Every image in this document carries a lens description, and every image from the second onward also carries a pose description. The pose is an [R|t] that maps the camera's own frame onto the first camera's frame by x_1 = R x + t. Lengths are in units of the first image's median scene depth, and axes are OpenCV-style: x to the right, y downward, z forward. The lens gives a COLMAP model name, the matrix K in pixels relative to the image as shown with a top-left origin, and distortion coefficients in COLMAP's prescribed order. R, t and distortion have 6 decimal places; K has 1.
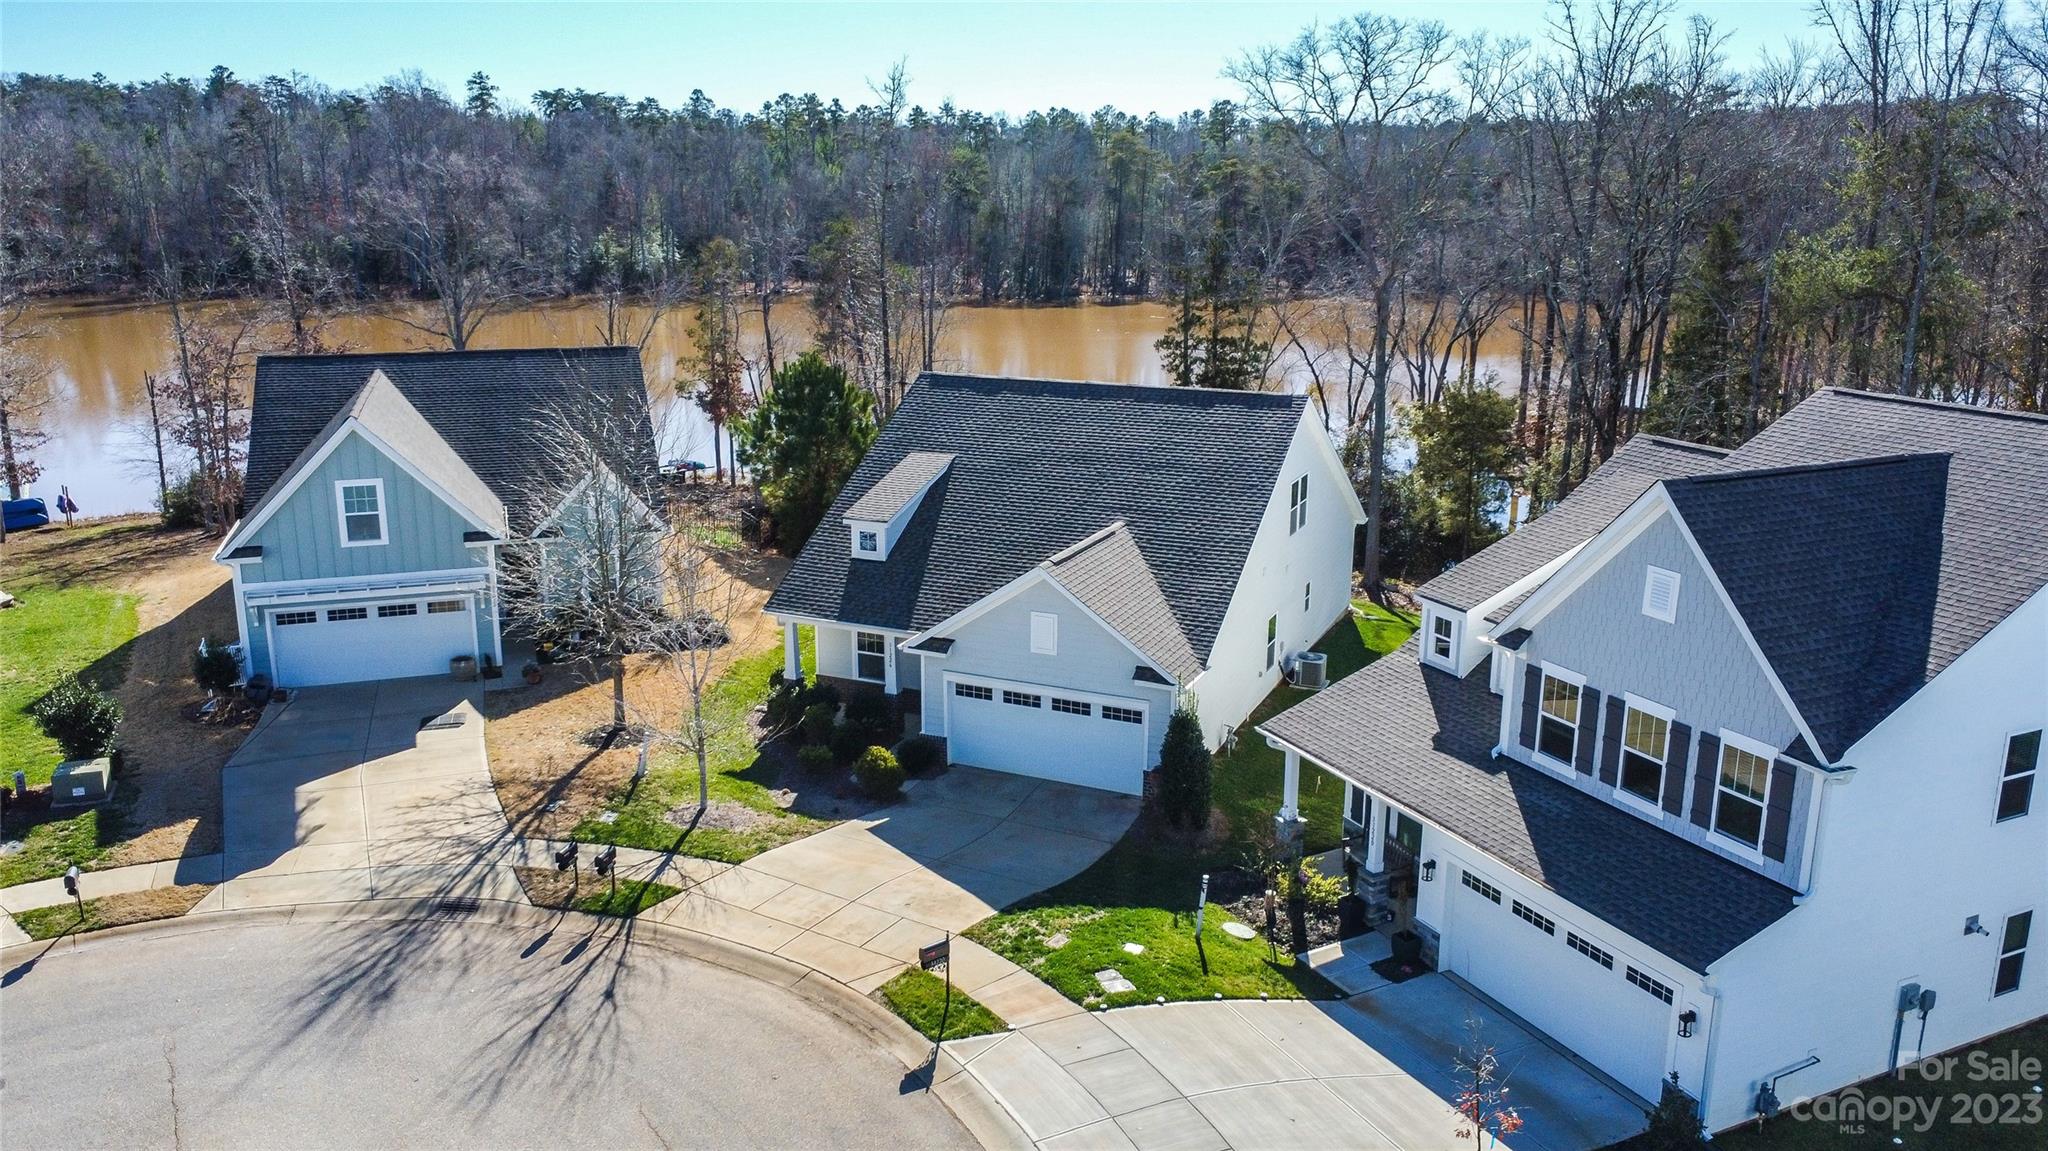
lens RADIAL K [[1538.3, 0, 1024.0], [0, 1538.3, 575.5], [0, 0, 1]] dist [0.001856, -0.001789]
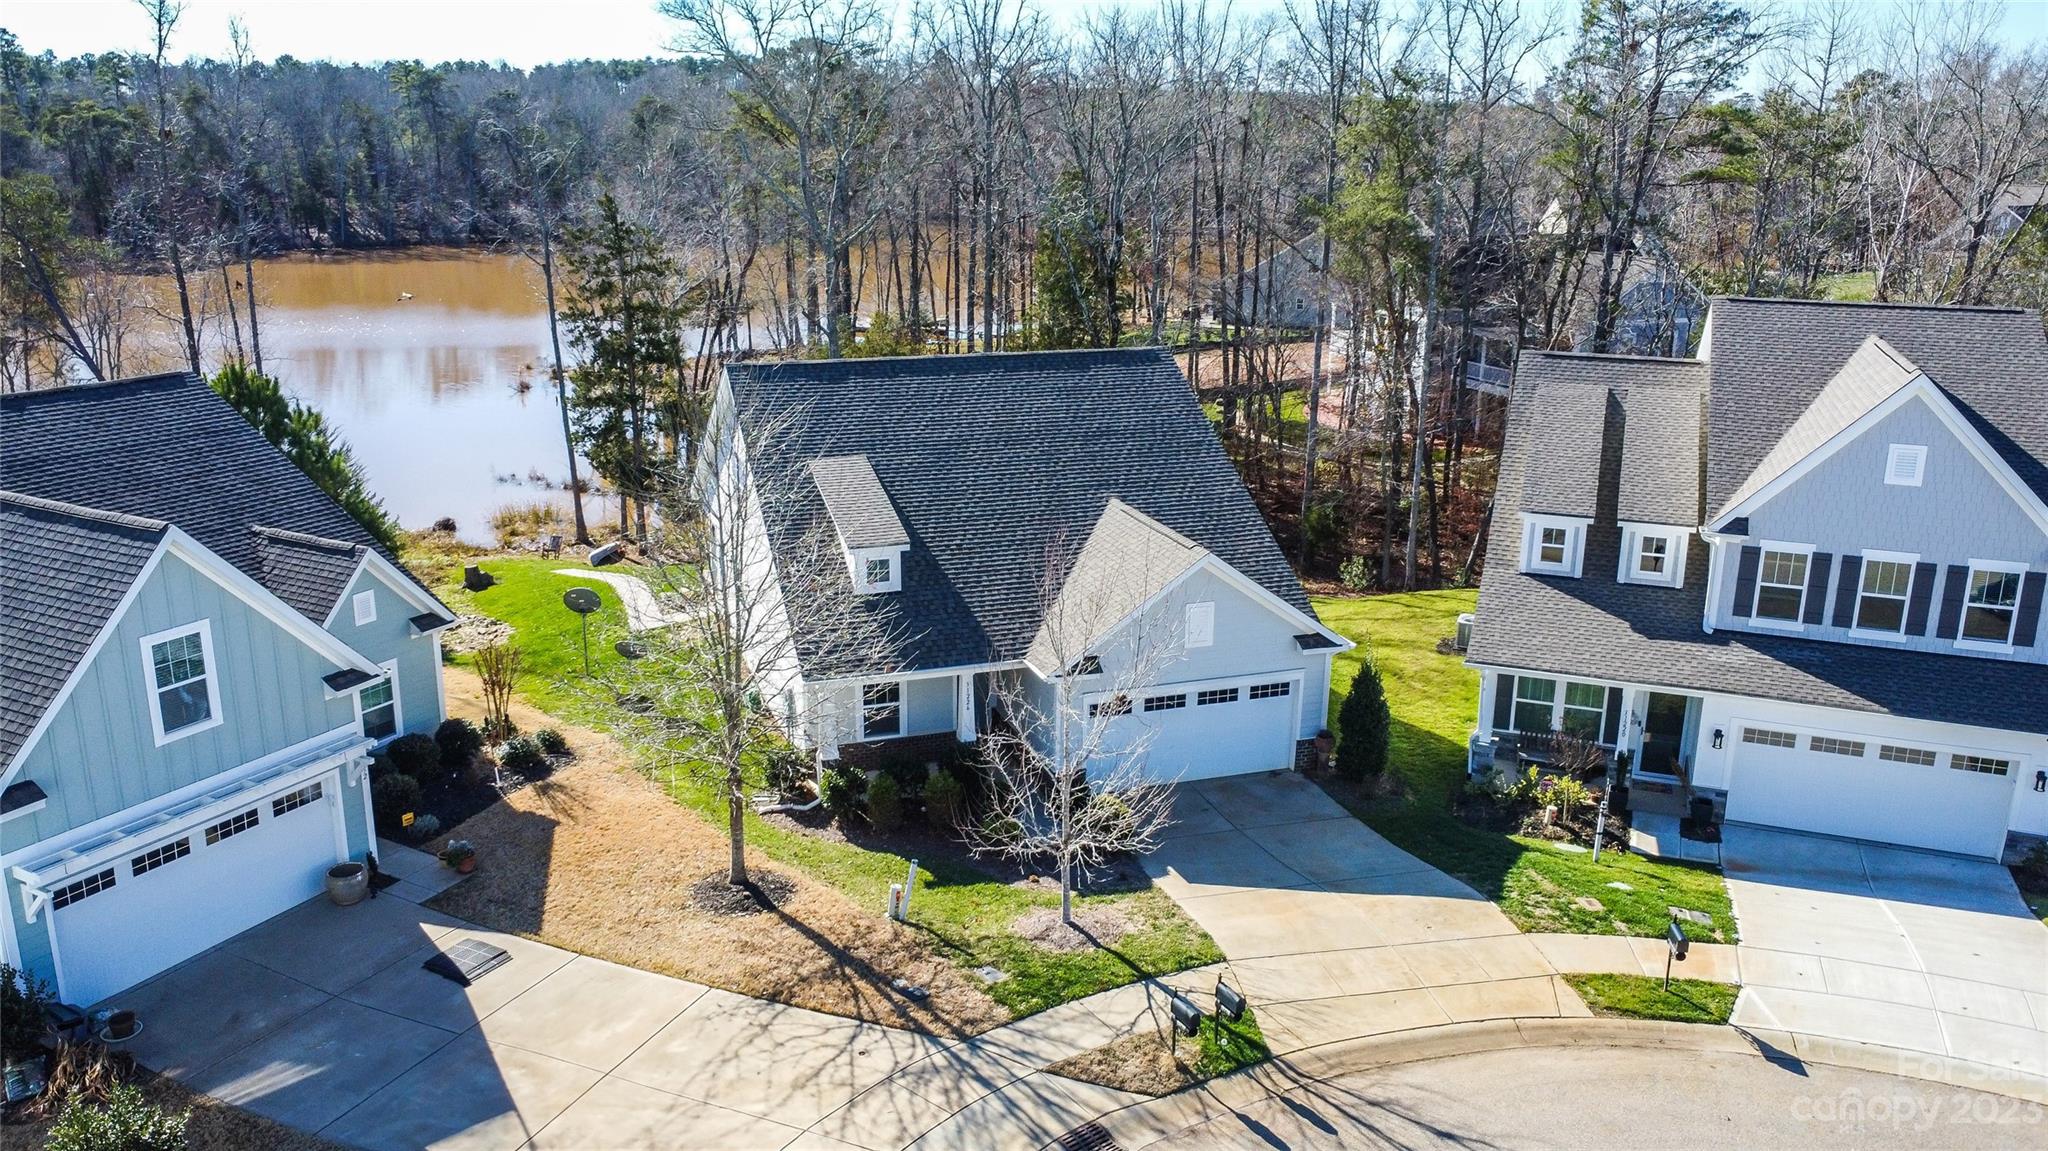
lens RADIAL K [[1538.3, 0, 1024.0], [0, 1538.3, 575.5], [0, 0, 1]] dist [0.001856, -0.001789]
pose [[0.723037, -0.187387, 0.664909, -0.751236], [0.164707, 0.981511, 0.097506, -0.110282], [-0.670887, 0.039015, 0.740532, 0.437438]]
